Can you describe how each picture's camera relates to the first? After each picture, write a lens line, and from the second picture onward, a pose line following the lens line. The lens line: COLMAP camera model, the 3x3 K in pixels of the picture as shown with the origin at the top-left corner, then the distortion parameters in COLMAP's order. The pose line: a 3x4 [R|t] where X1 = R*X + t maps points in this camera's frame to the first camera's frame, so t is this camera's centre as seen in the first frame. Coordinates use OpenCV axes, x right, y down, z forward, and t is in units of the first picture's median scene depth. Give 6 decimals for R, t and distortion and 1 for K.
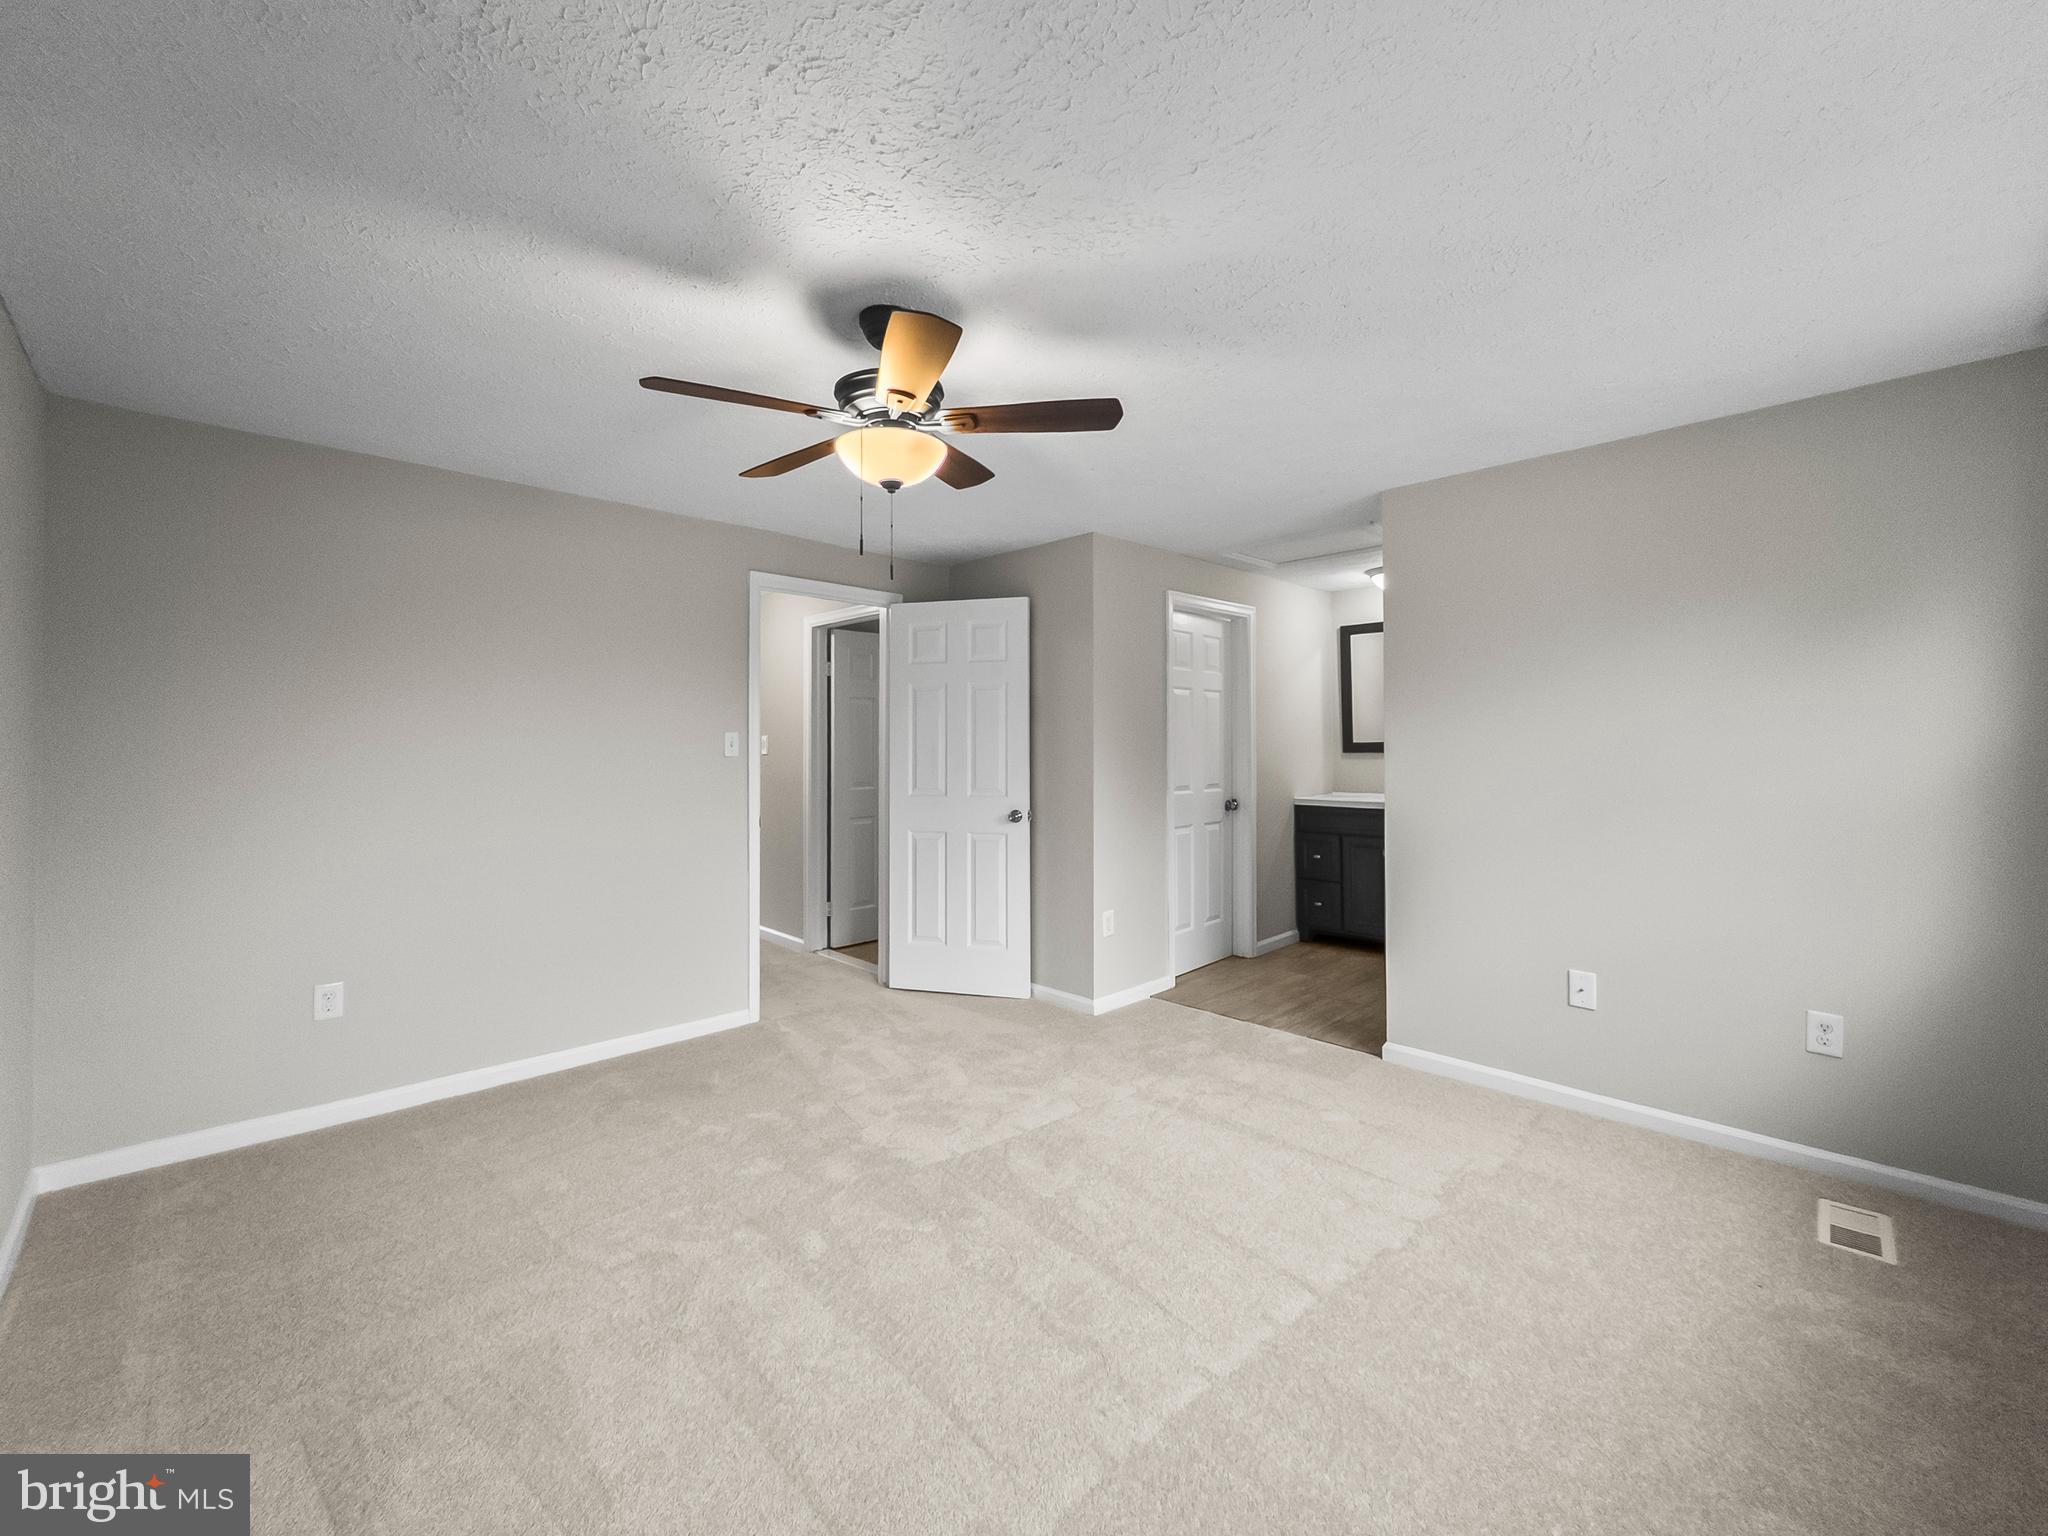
lens RADIAL K [[833.8, 0, 1027.0], [0, 833.8, 744.4], [0, 0, 1]] dist [-0.000089, -0.000170]
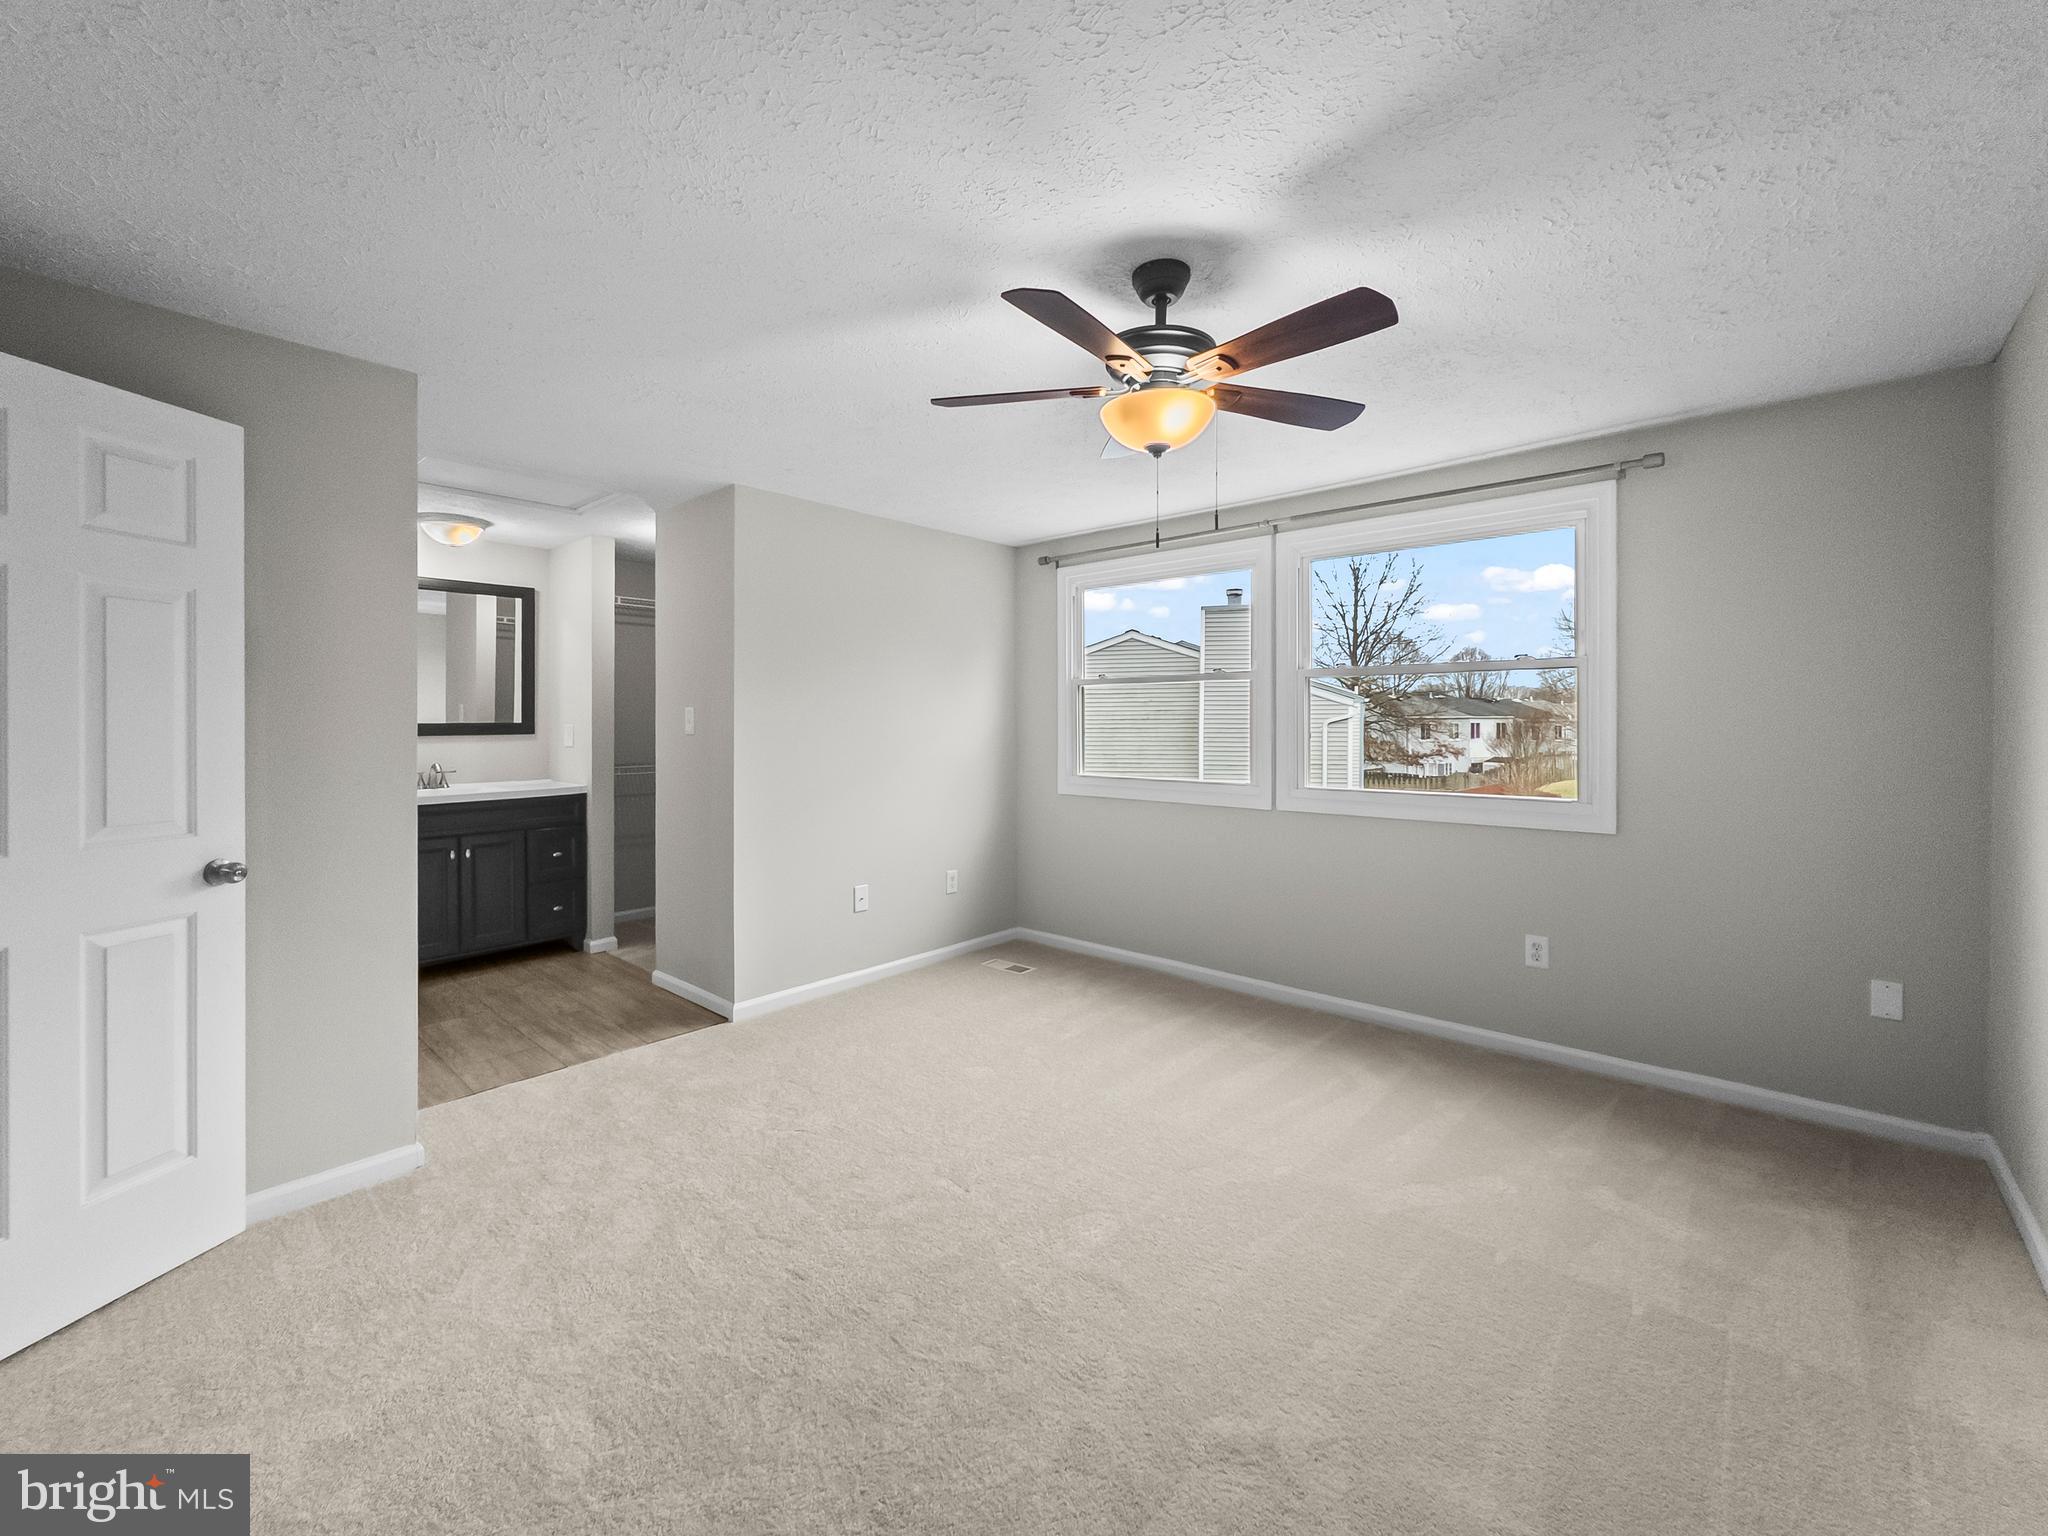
lens RADIAL K [[833.8, 0, 1027.0], [0, 833.8, 744.4], [0, 0, 1]] dist [-0.000089, -0.000170]
pose [[-0.058508, -0.025905, 0.997951, -0.565894], [0.000571, 0.999662, 0.025983, -0.000750], [-0.998287, 0.002090, -0.058473, 0.608681]]
